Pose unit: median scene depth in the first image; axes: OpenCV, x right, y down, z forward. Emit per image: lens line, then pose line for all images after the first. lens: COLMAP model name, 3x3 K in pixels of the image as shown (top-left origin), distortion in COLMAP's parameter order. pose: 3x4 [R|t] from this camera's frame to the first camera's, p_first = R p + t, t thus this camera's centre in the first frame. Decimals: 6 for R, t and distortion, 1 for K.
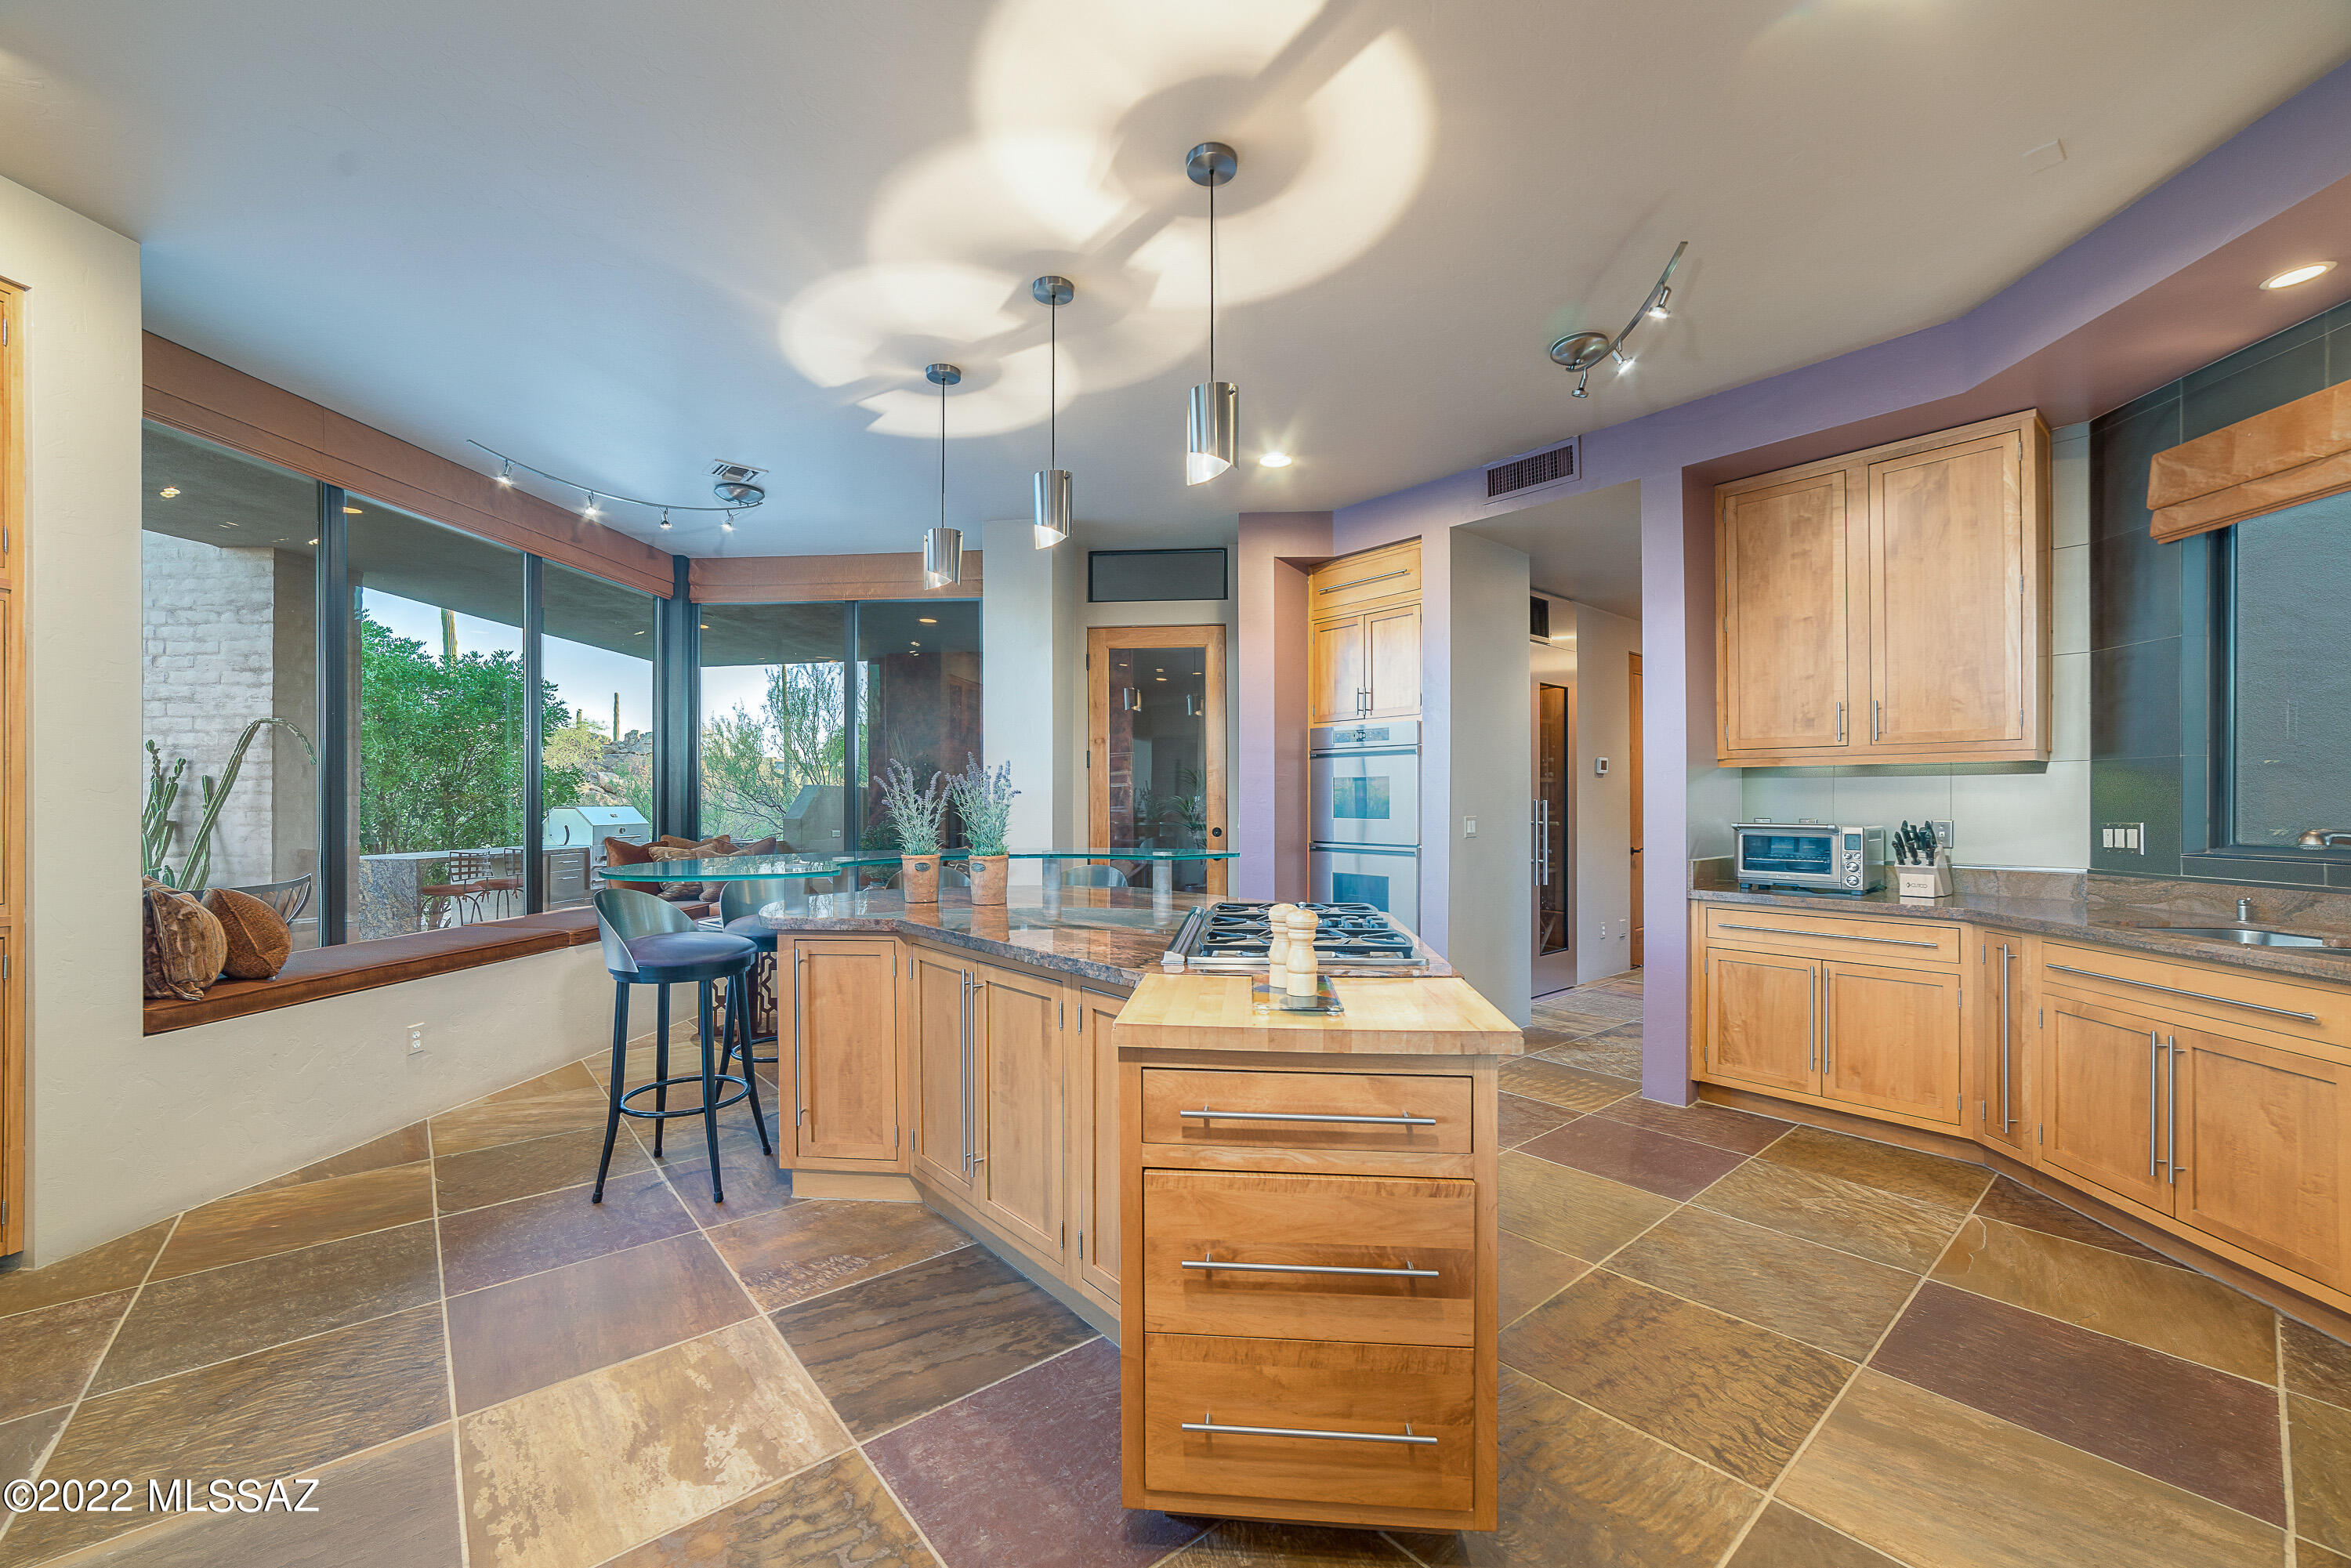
lens RADIAL K [[921.2, 0, 1162.5], [0, 921.2, 793.0], [0, 0, 1]] dist [-0.023757, 0.009739]
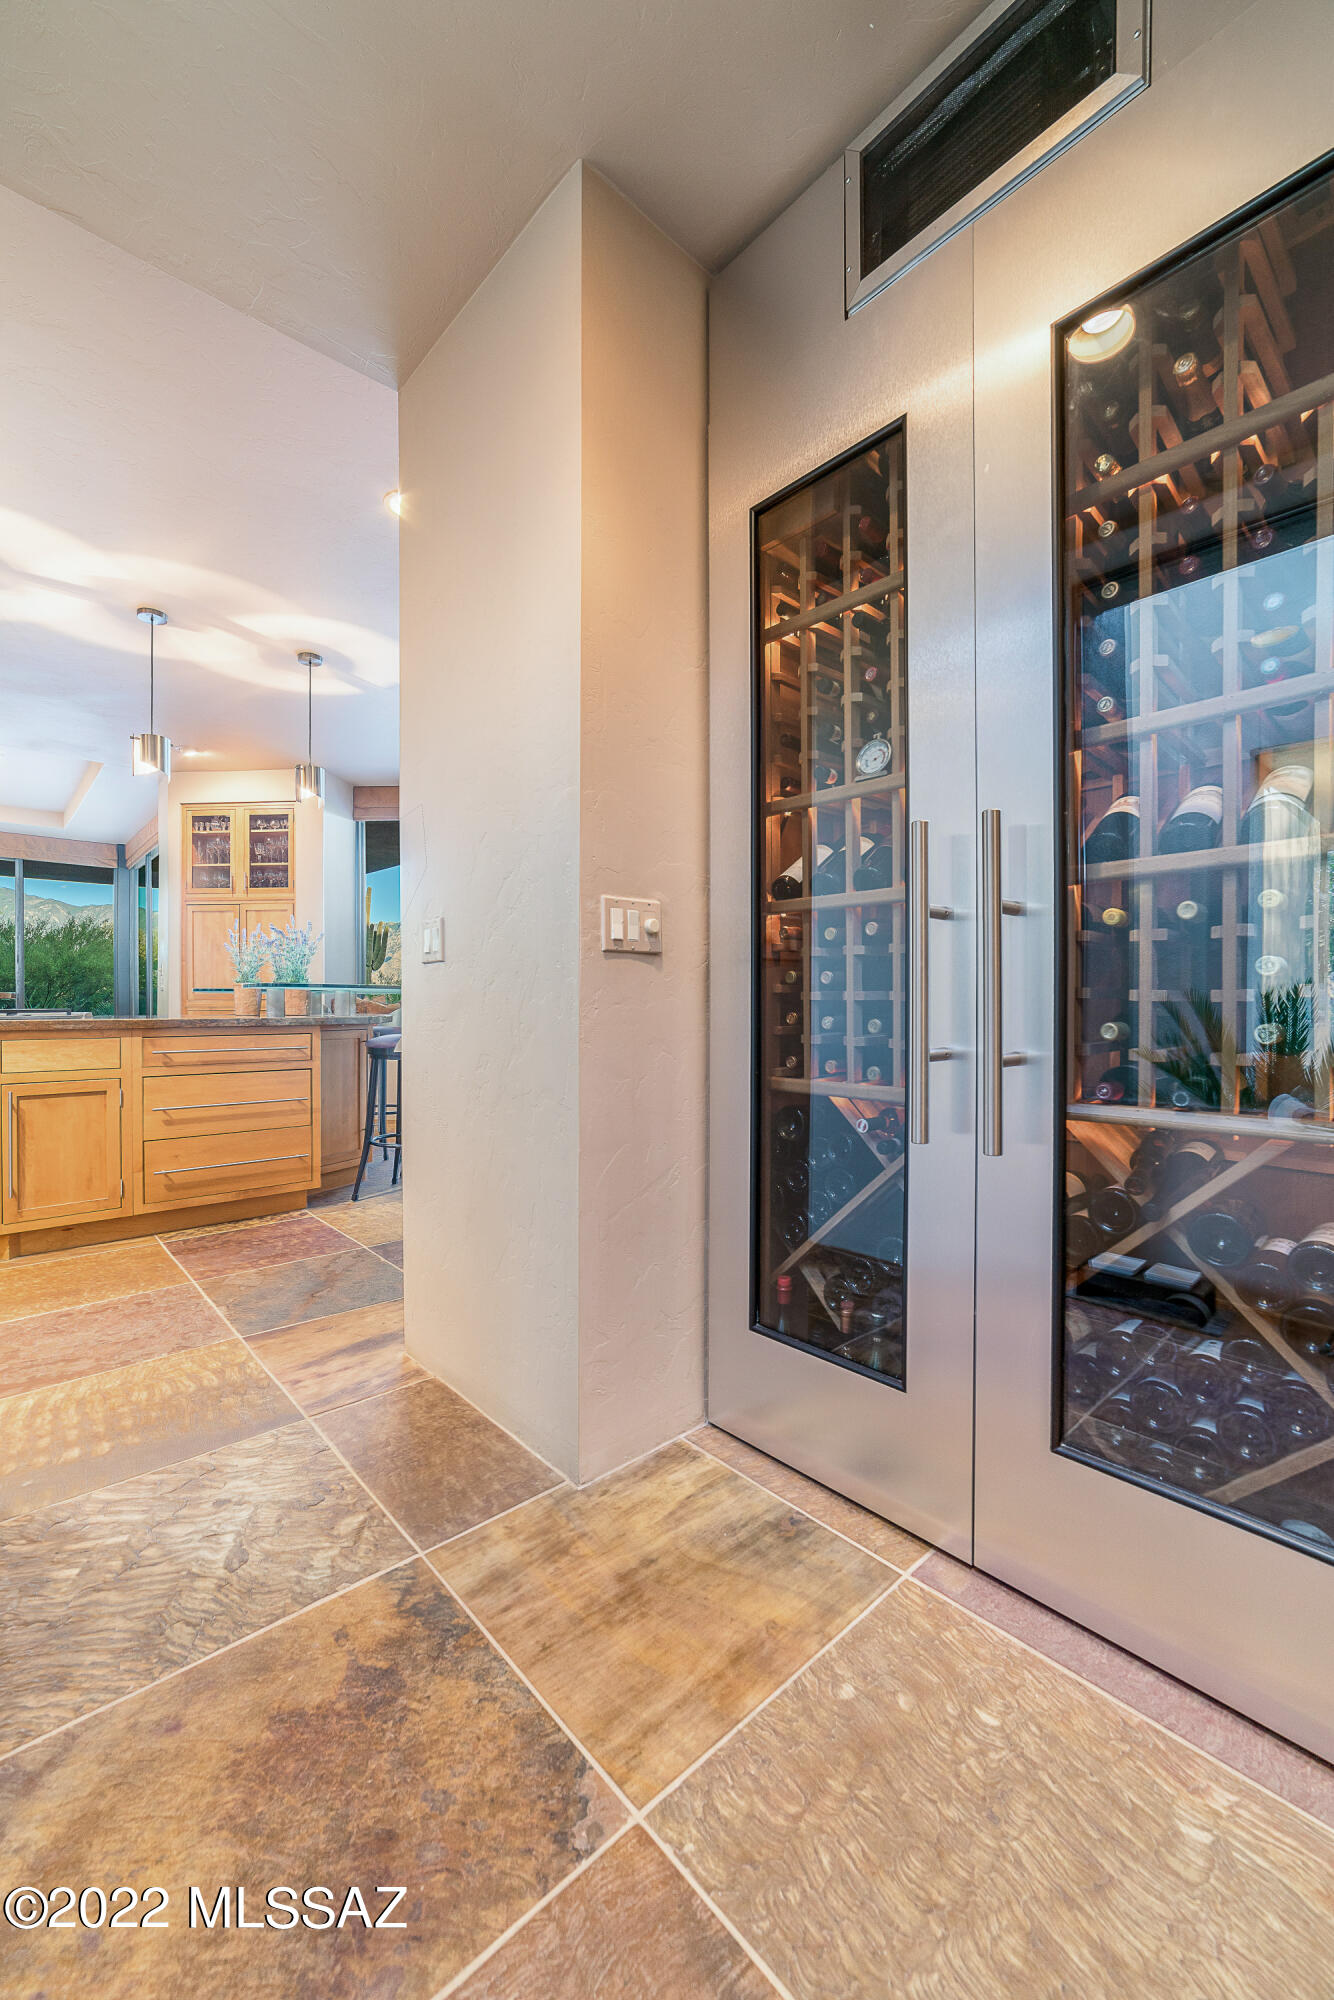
lens RADIAL K [[776.5, 0, 642.6], [0, 776.5, 1006.8], [0, 0, 1]] dist [0.000036, 0.000032]
pose [[0.026210, 0.013578, -0.999564, 0.956326], [0.009754, 0.999857, 0.013838, 0.081818], [0.999609, -0.010113, 0.026074, 1.393532]]
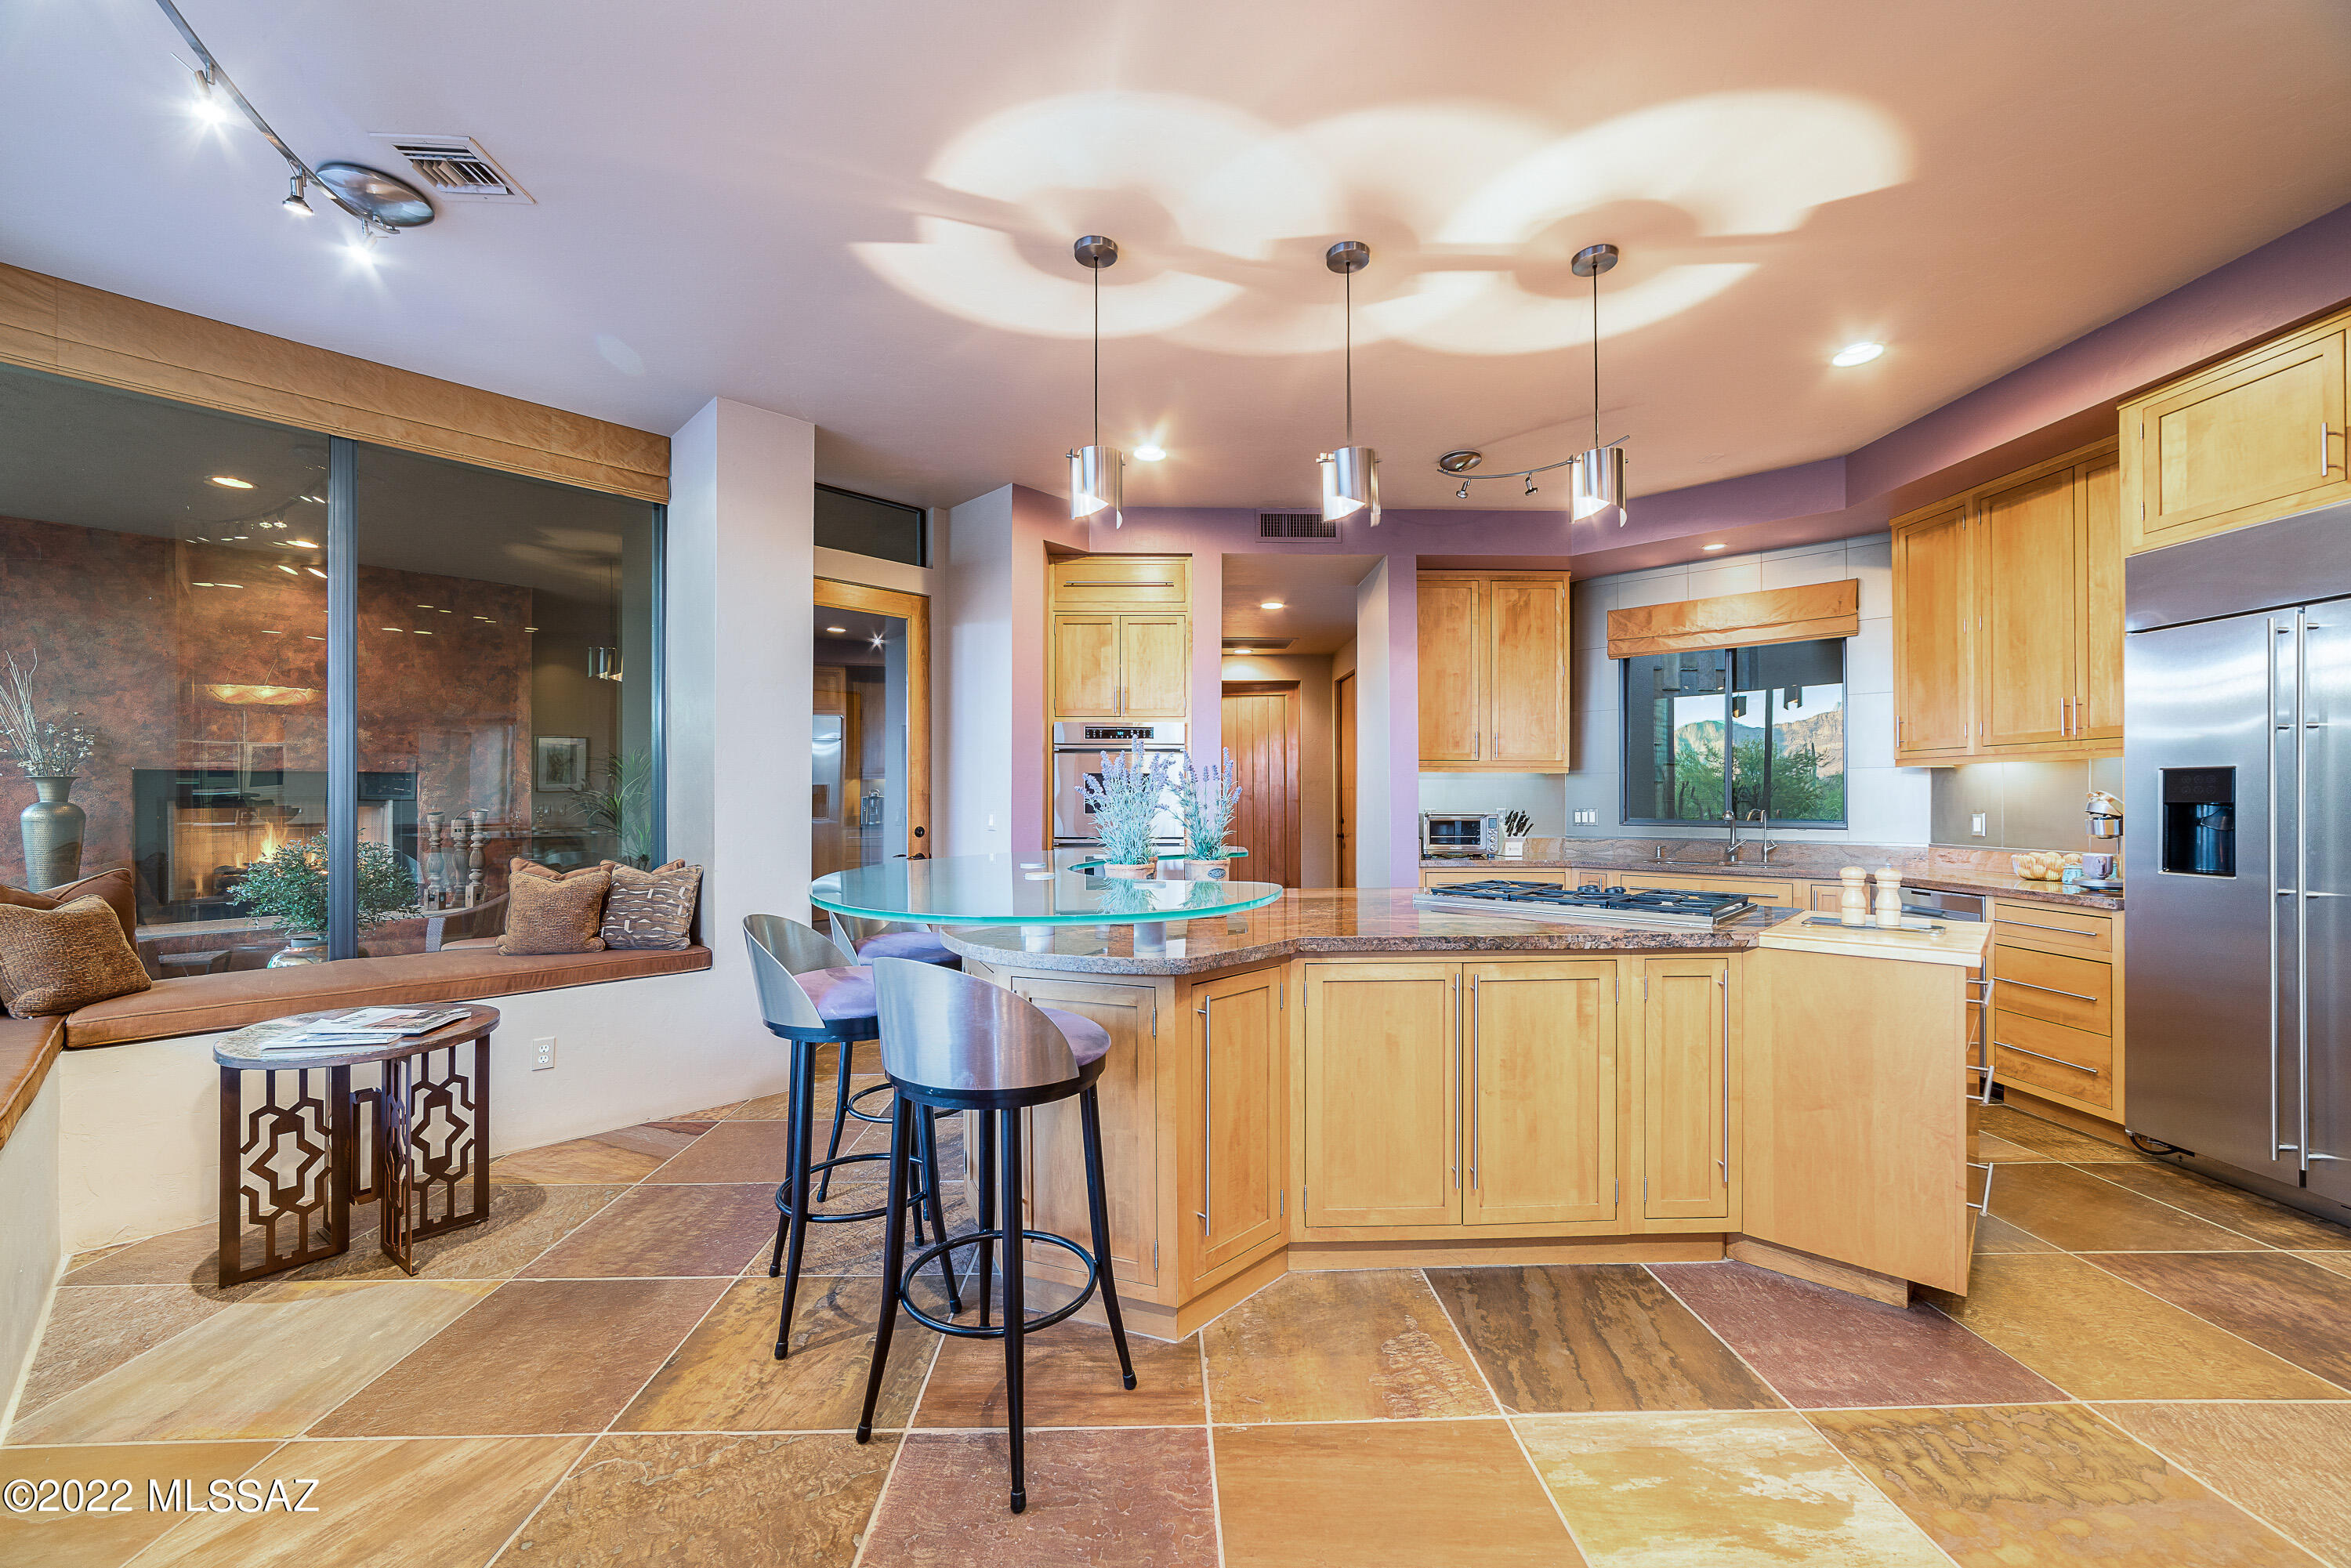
lens RADIAL K [[921.2, 0, 1162.5], [0, 921.2, 793.0], [0, 0, 1]] dist [-0.023757, 0.009739]
pose [[0.624997, 0.004238, 0.780615, -0.756381], [-0.007512, 0.999972, 0.000585, 0.005242], [-0.780591, -0.006230, 0.625011, 0.432018]]
